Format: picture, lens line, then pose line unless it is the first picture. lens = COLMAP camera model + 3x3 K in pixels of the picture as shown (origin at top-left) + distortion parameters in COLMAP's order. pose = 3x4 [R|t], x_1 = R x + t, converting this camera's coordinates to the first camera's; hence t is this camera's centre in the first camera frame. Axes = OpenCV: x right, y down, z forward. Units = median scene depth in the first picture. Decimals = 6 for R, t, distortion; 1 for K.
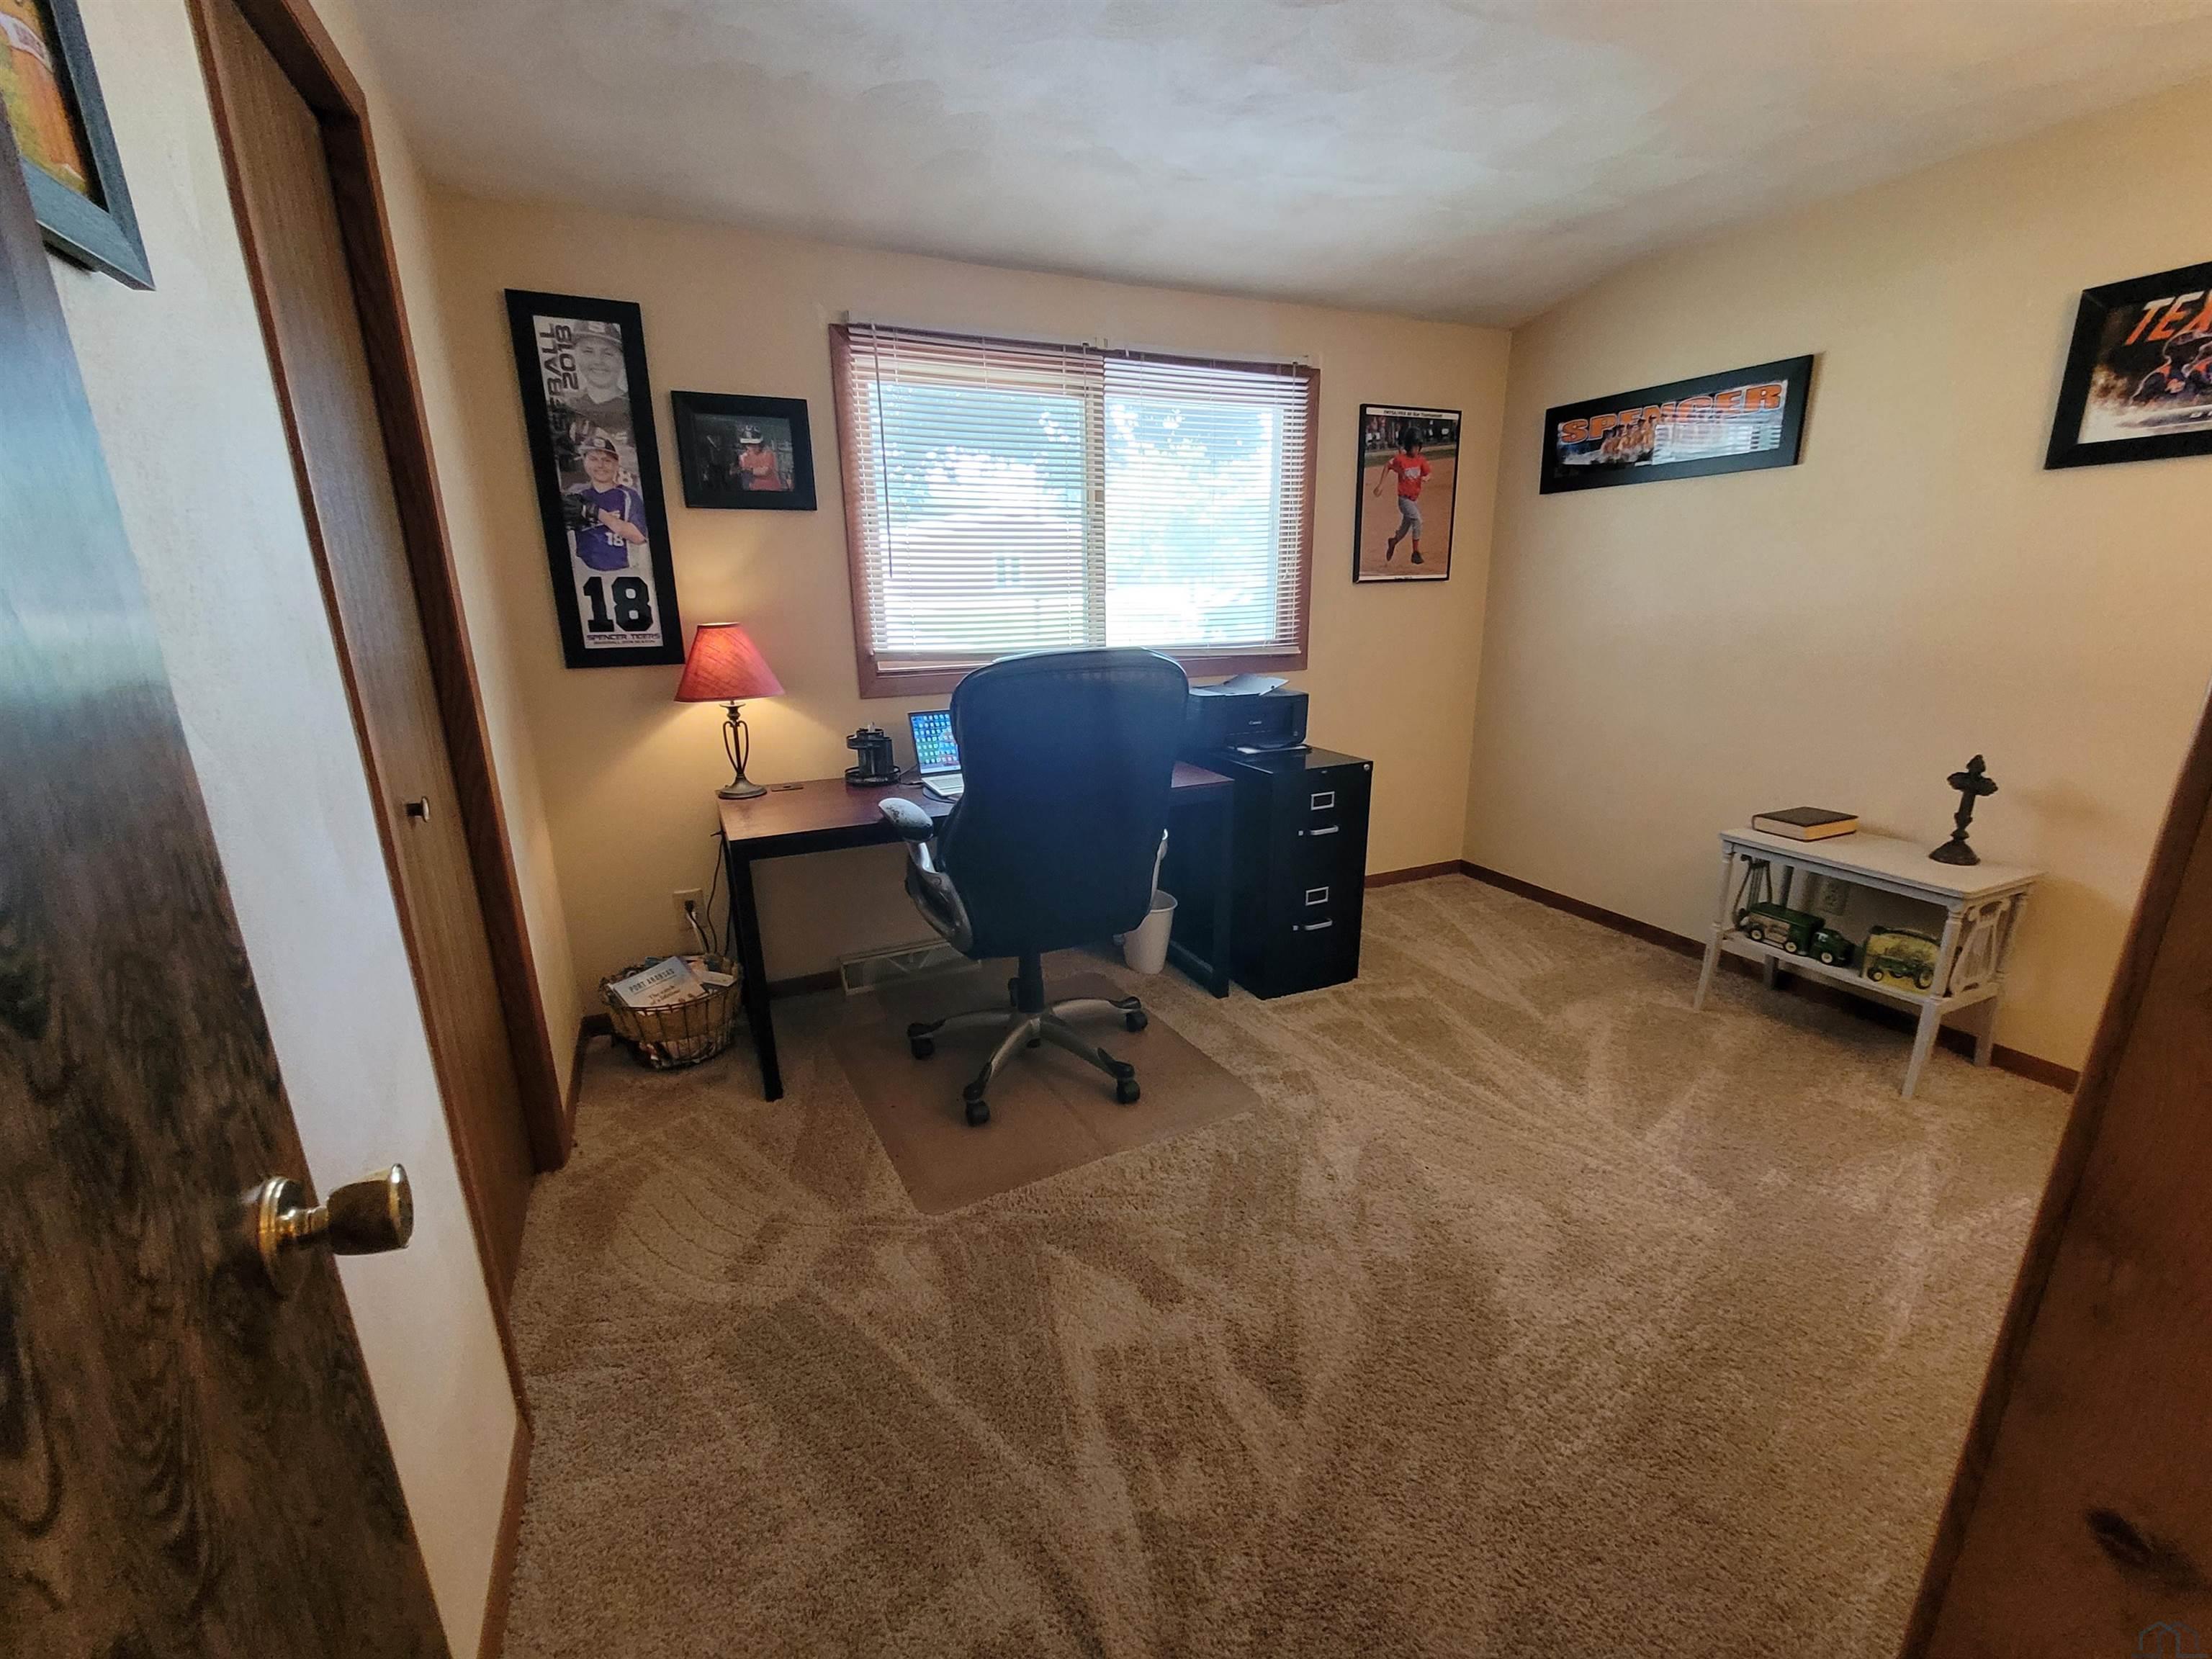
lens RADIAL K [[931.5, 0, 1107.2], [0, 931.5, 834.7], [0, 0, 1]] dist [-0.003588, -0.000412]
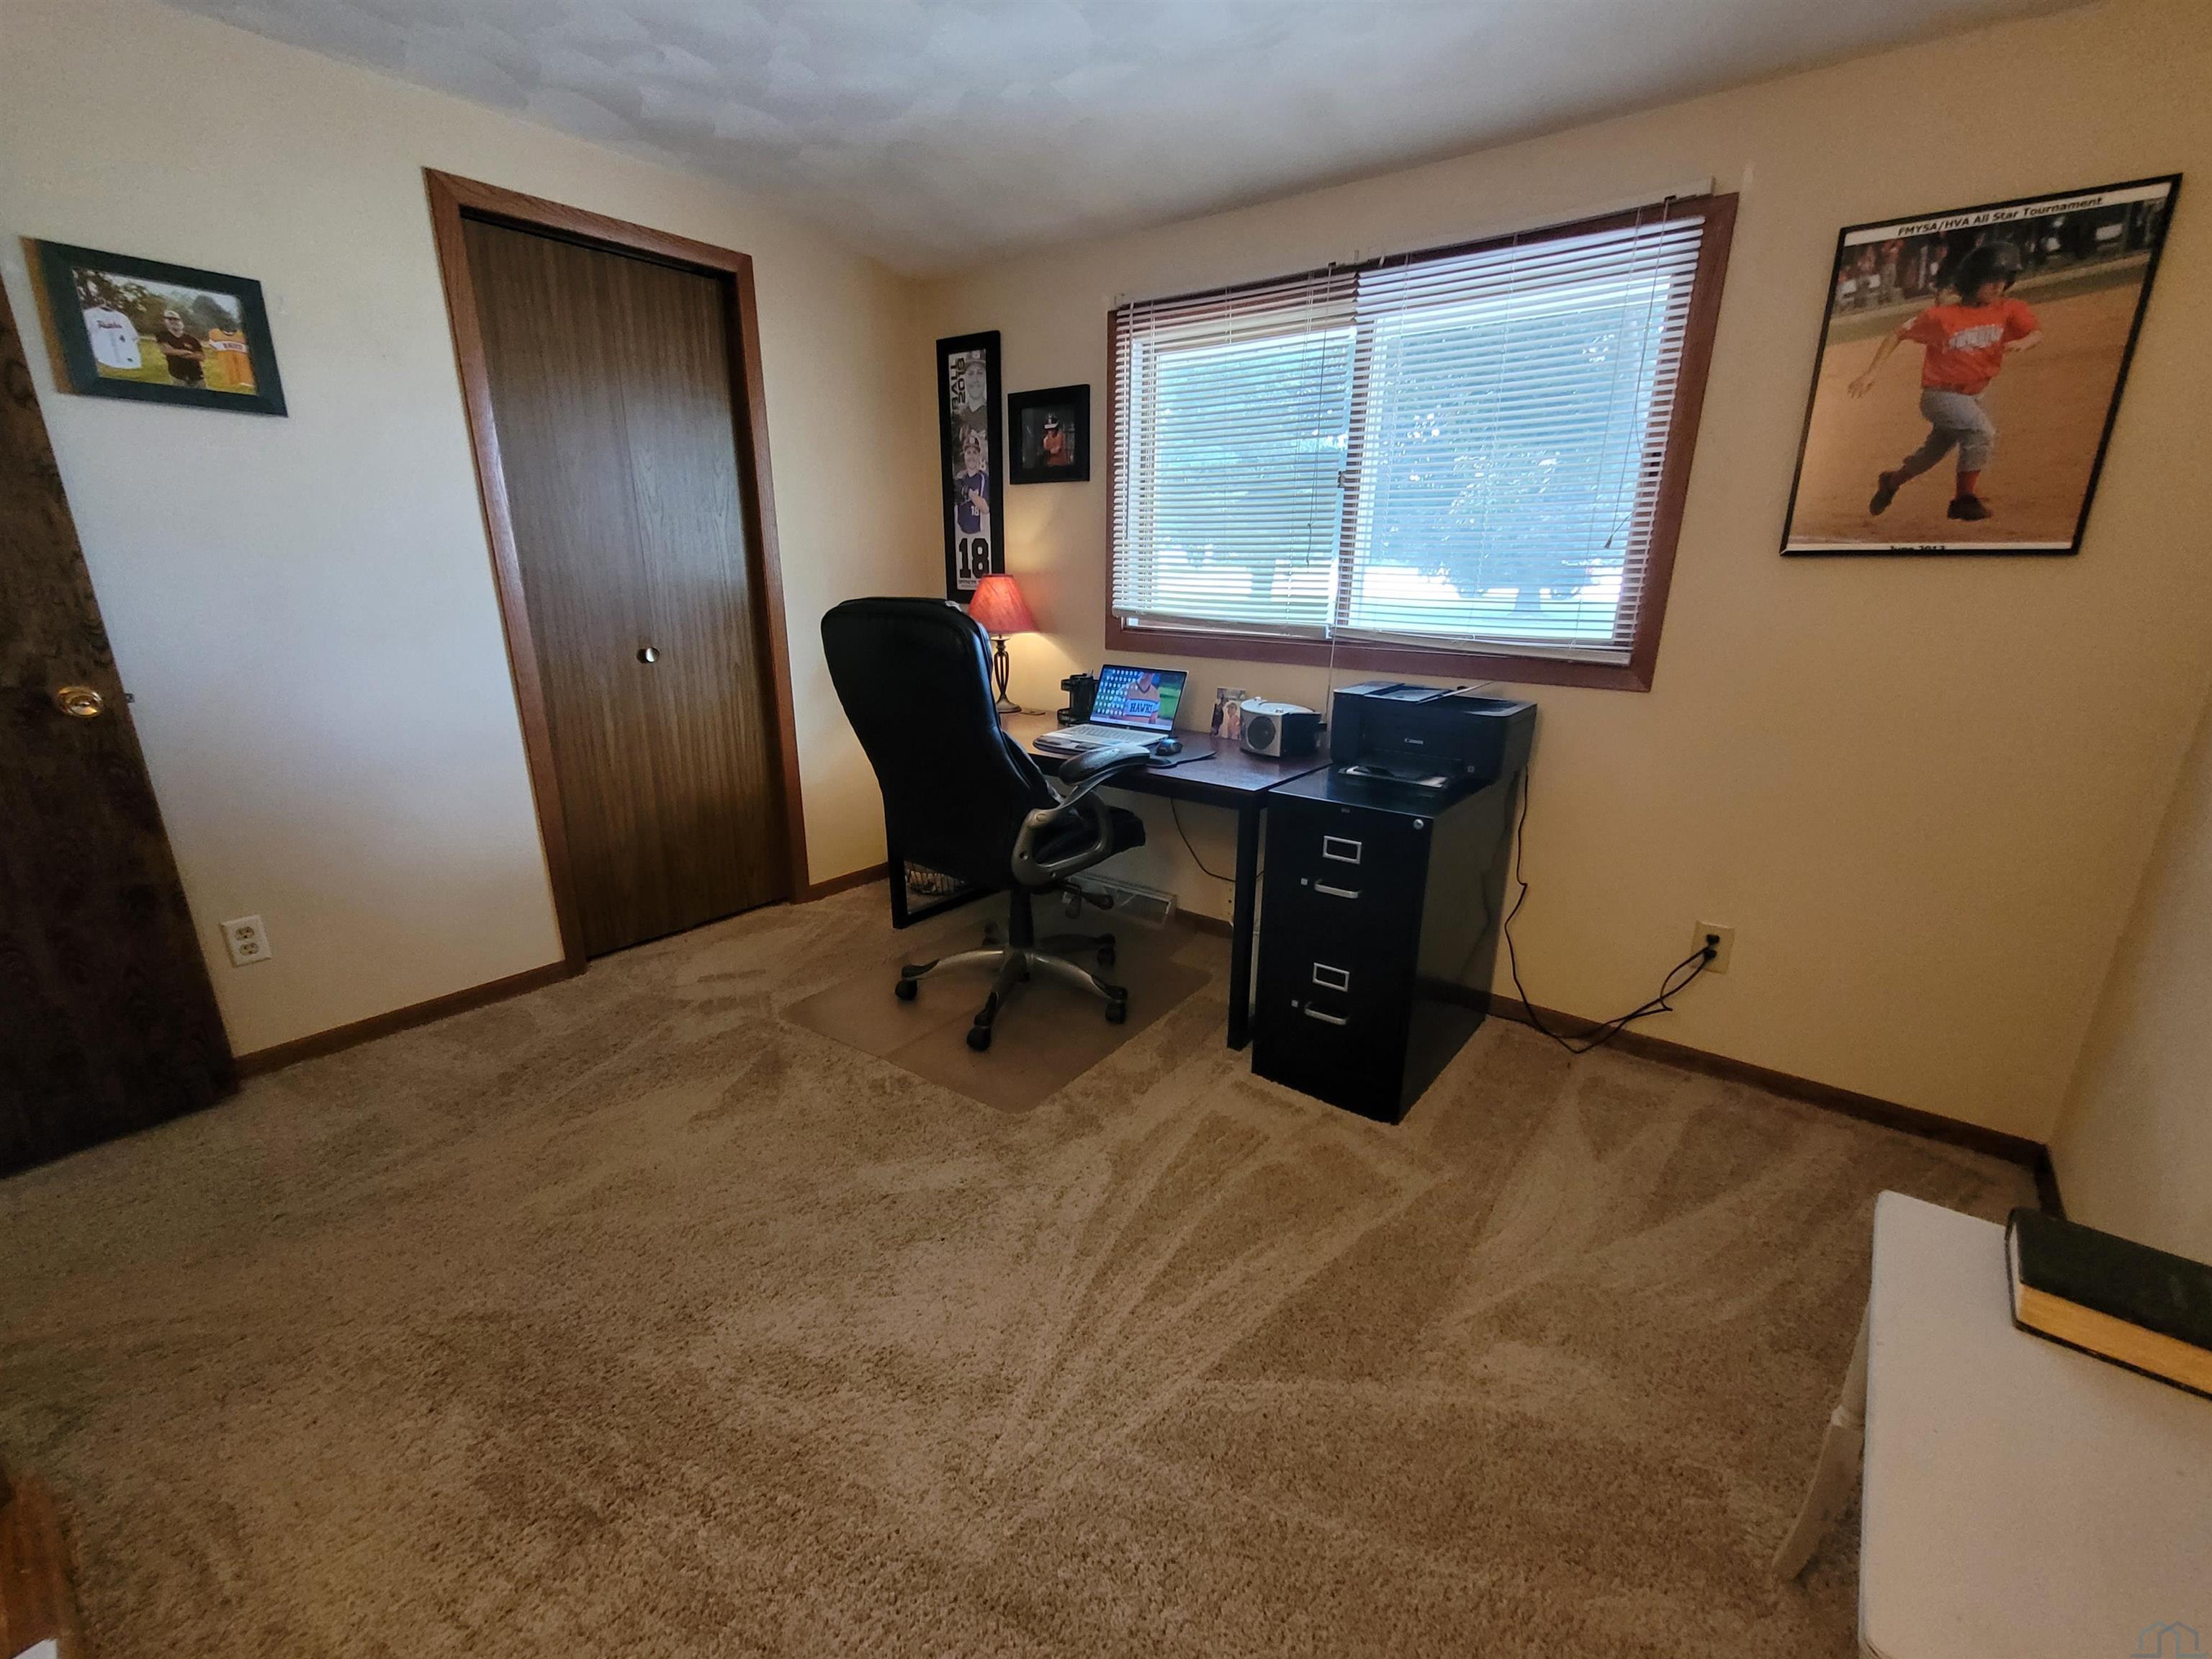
lens RADIAL K [[931.5, 0, 1110.7], [0, 931.5, 834.1], [0, 0, 1]] dist [-0.003588, -0.000412]
pose [[0.462417, 0.264815, -0.846194, 0.778419], [-0.251917, 0.954267, 0.160972, -0.122401], [0.850123, 0.138734, 0.507981, 0.493072]]
